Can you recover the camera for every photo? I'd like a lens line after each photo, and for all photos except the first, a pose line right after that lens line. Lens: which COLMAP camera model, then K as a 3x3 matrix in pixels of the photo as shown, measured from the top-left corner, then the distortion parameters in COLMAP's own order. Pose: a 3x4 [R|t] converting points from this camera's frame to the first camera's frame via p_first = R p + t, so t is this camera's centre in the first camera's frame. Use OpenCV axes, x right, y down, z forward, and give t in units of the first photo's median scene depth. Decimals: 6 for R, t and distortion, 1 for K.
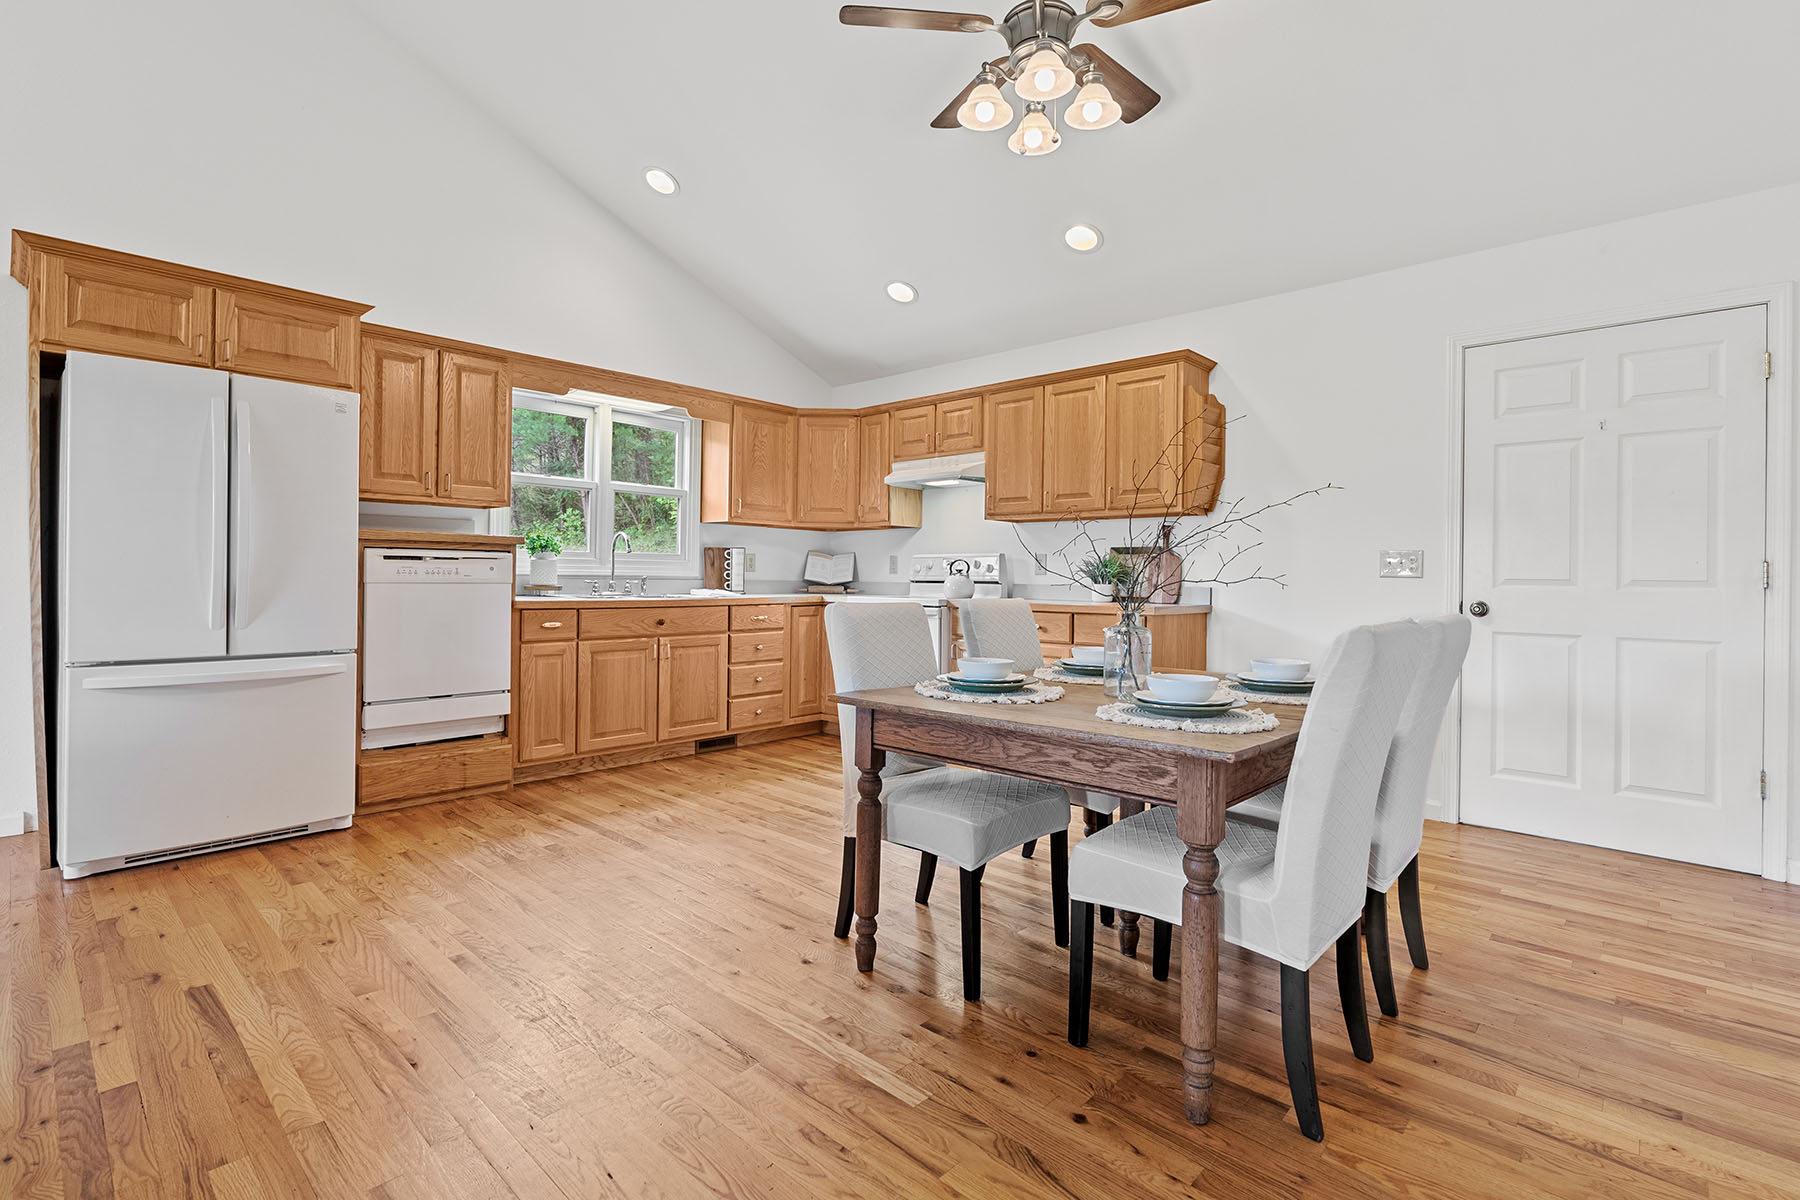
lens RADIAL K [[840.2, 0, 907.6], [0, 840.2, 575.8], [0, 0, 1]] dist [-0.014333, 0.007295]
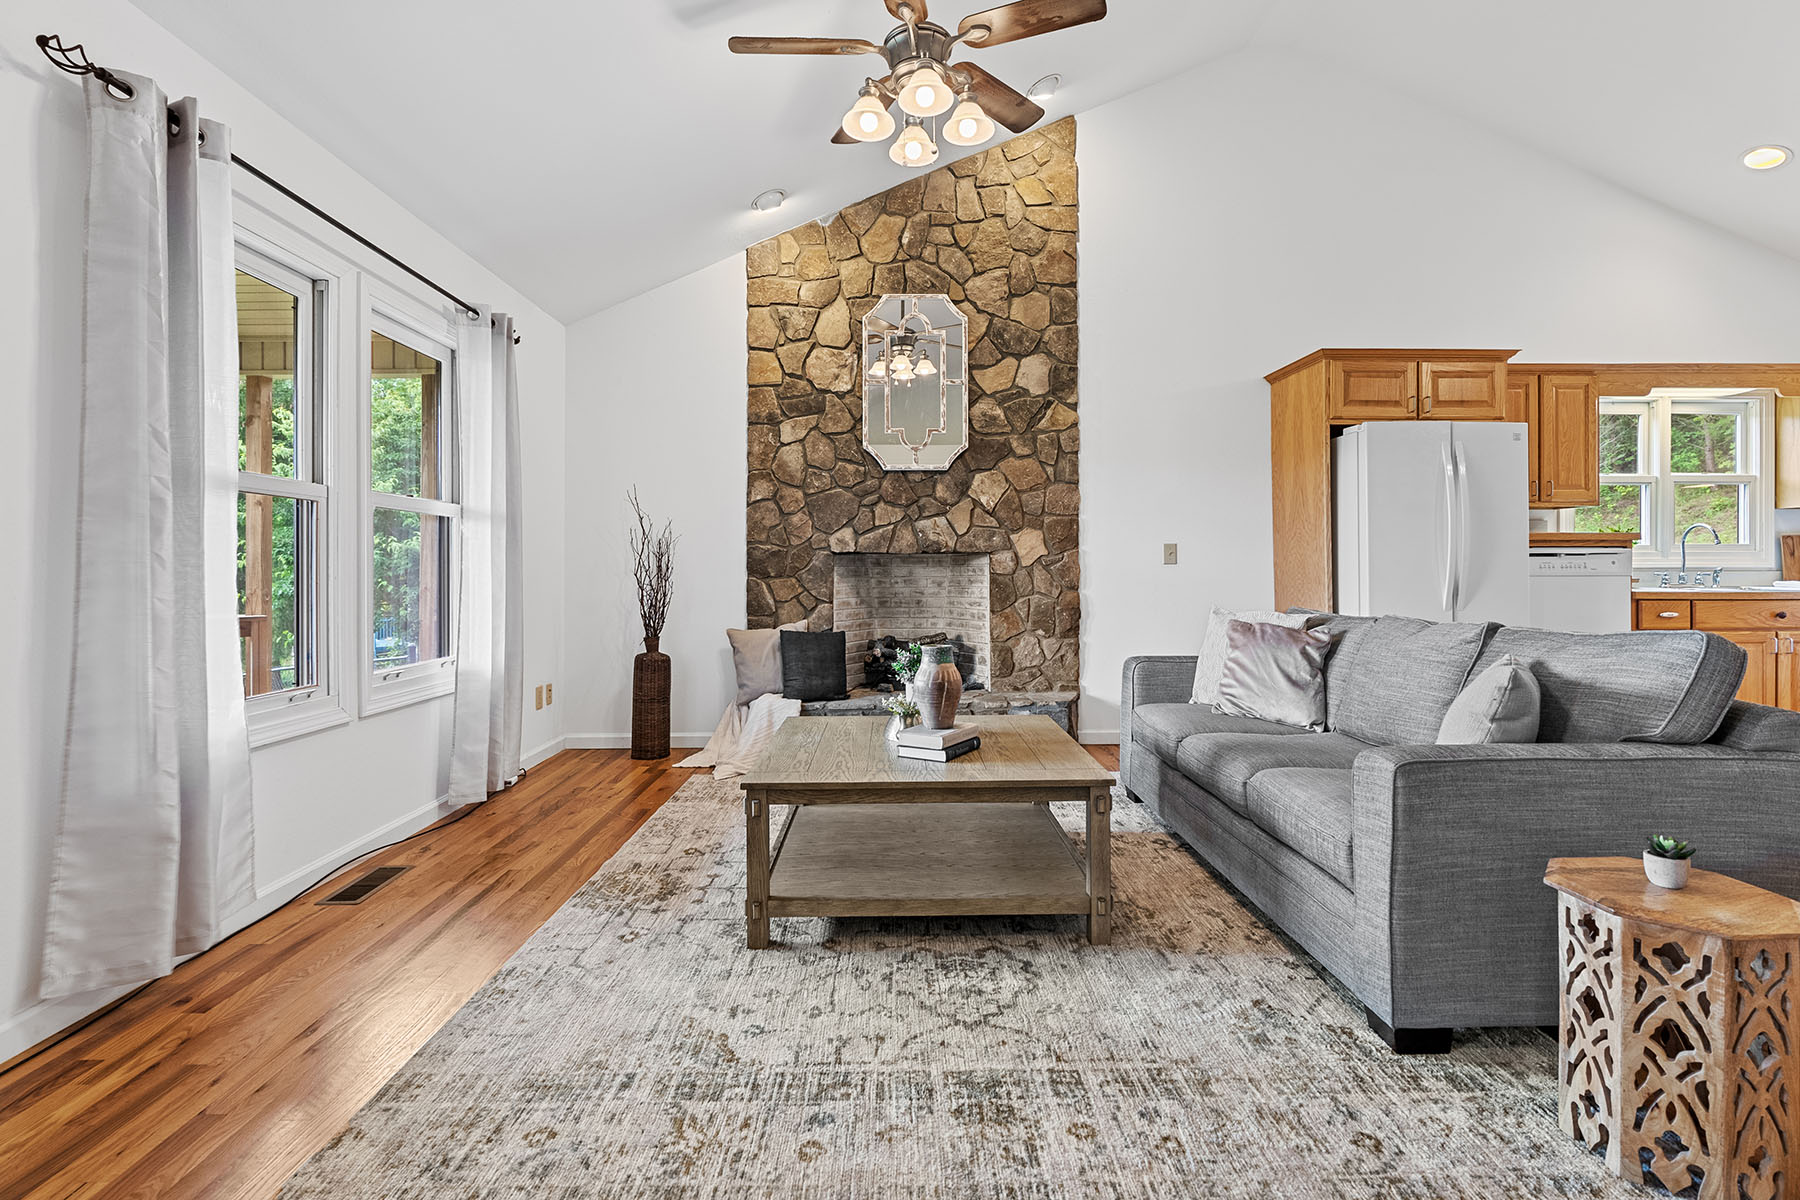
lens RADIAL K [[840.2, 0, 898.6], [0, 840.2, 567.9], [0, 0, 1]] dist [-0.014333, 0.007295]
pose [[0.691212, -0.014982, -0.722497, -0.312029], [0.012704, 0.999882, -0.008579, -0.003178], [0.722540, -0.003249, 0.691321, -0.408622]]
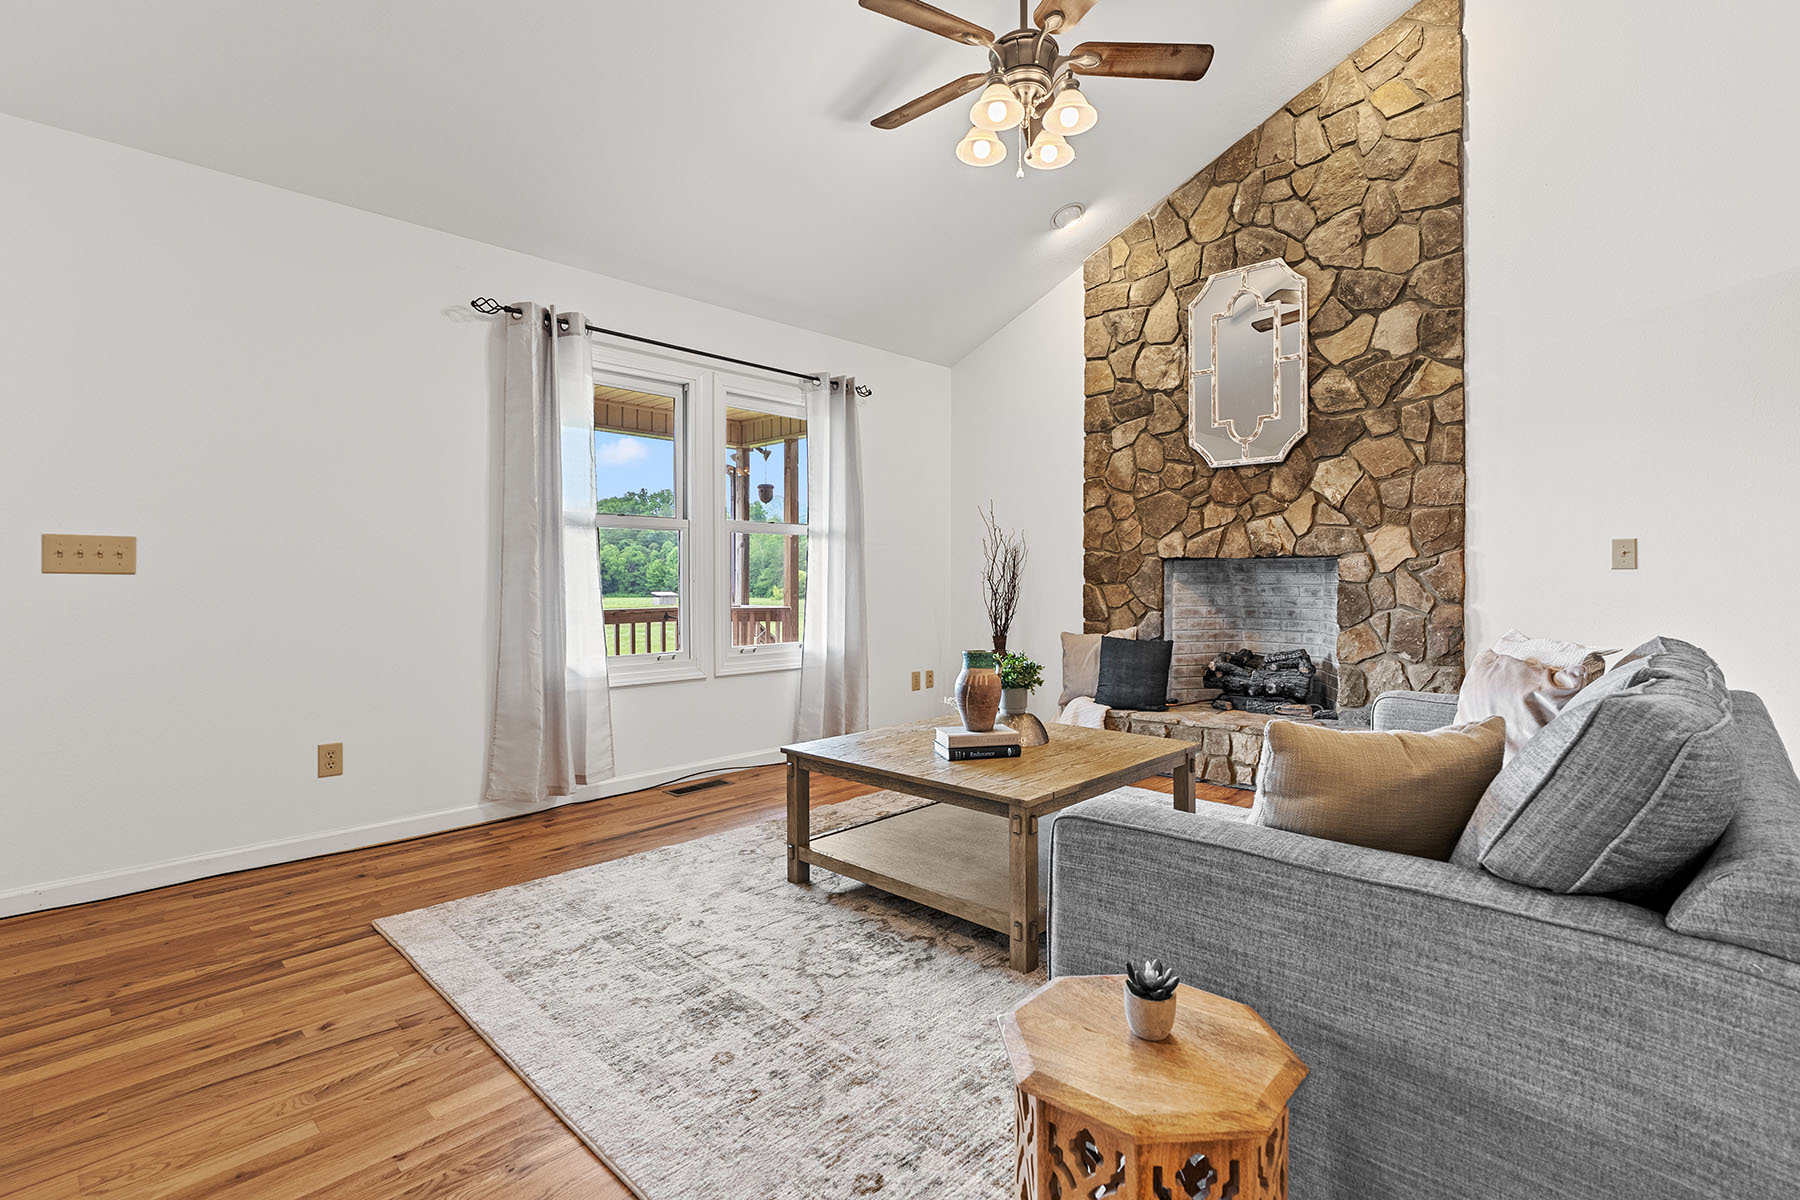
lens RADIAL K [[840.2, 0, 906.2], [0, 840.2, 585.2], [0, 0, 1]] dist [-0.014333, 0.007295]
pose [[-0.008101, -0.000392, -0.999967, -0.104517], [0.004165, 0.999991, -0.000426, -0.000745], [0.999959, -0.004168, -0.008099, -0.015992]]
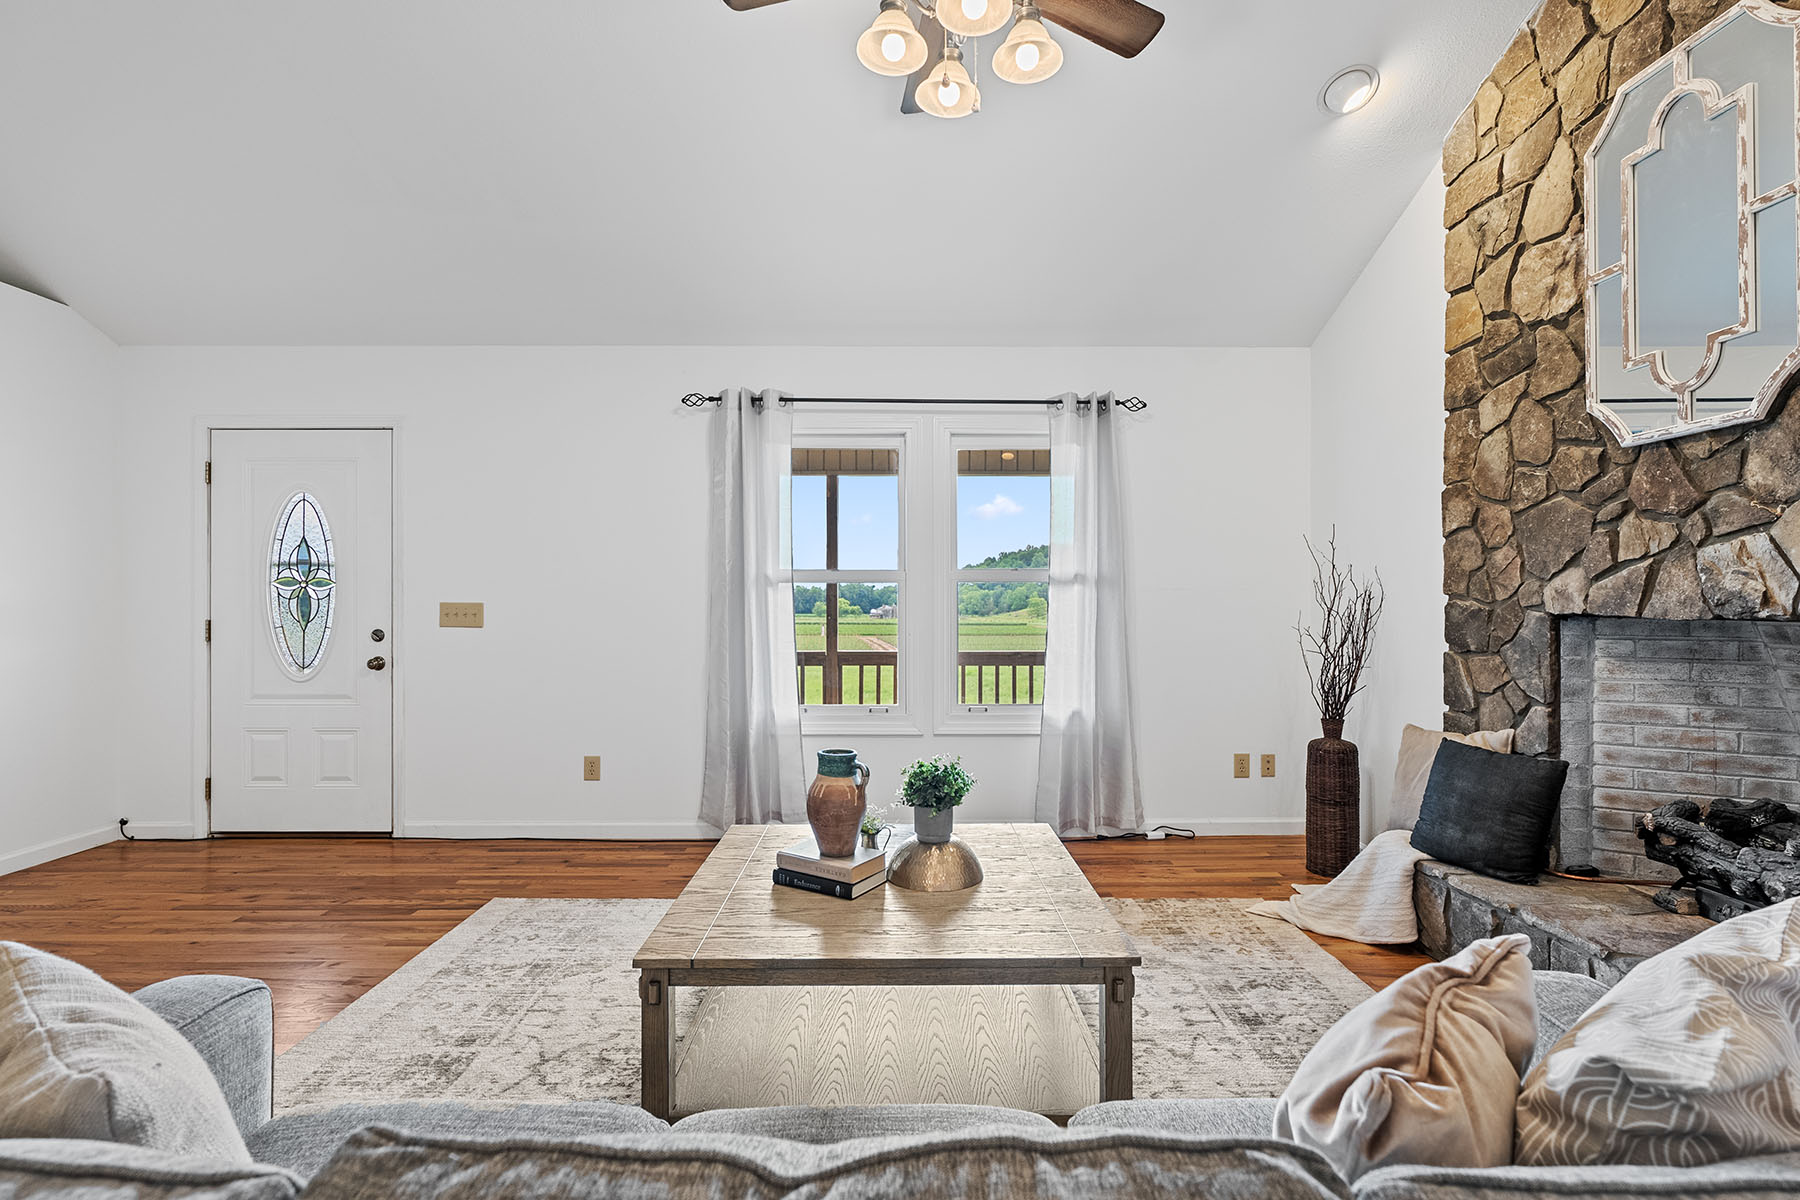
lens RADIAL K [[840.2, 0, 893.5], [0, 840.2, 601.7], [0, 0, 1]] dist [-0.014333, 0.007295]
pose [[-0.722936, -0.011214, -0.690824, -0.414684], [-0.006150, 0.999933, -0.009796, -0.034749], [0.690888, -0.002833, -0.722957, 0.411226]]
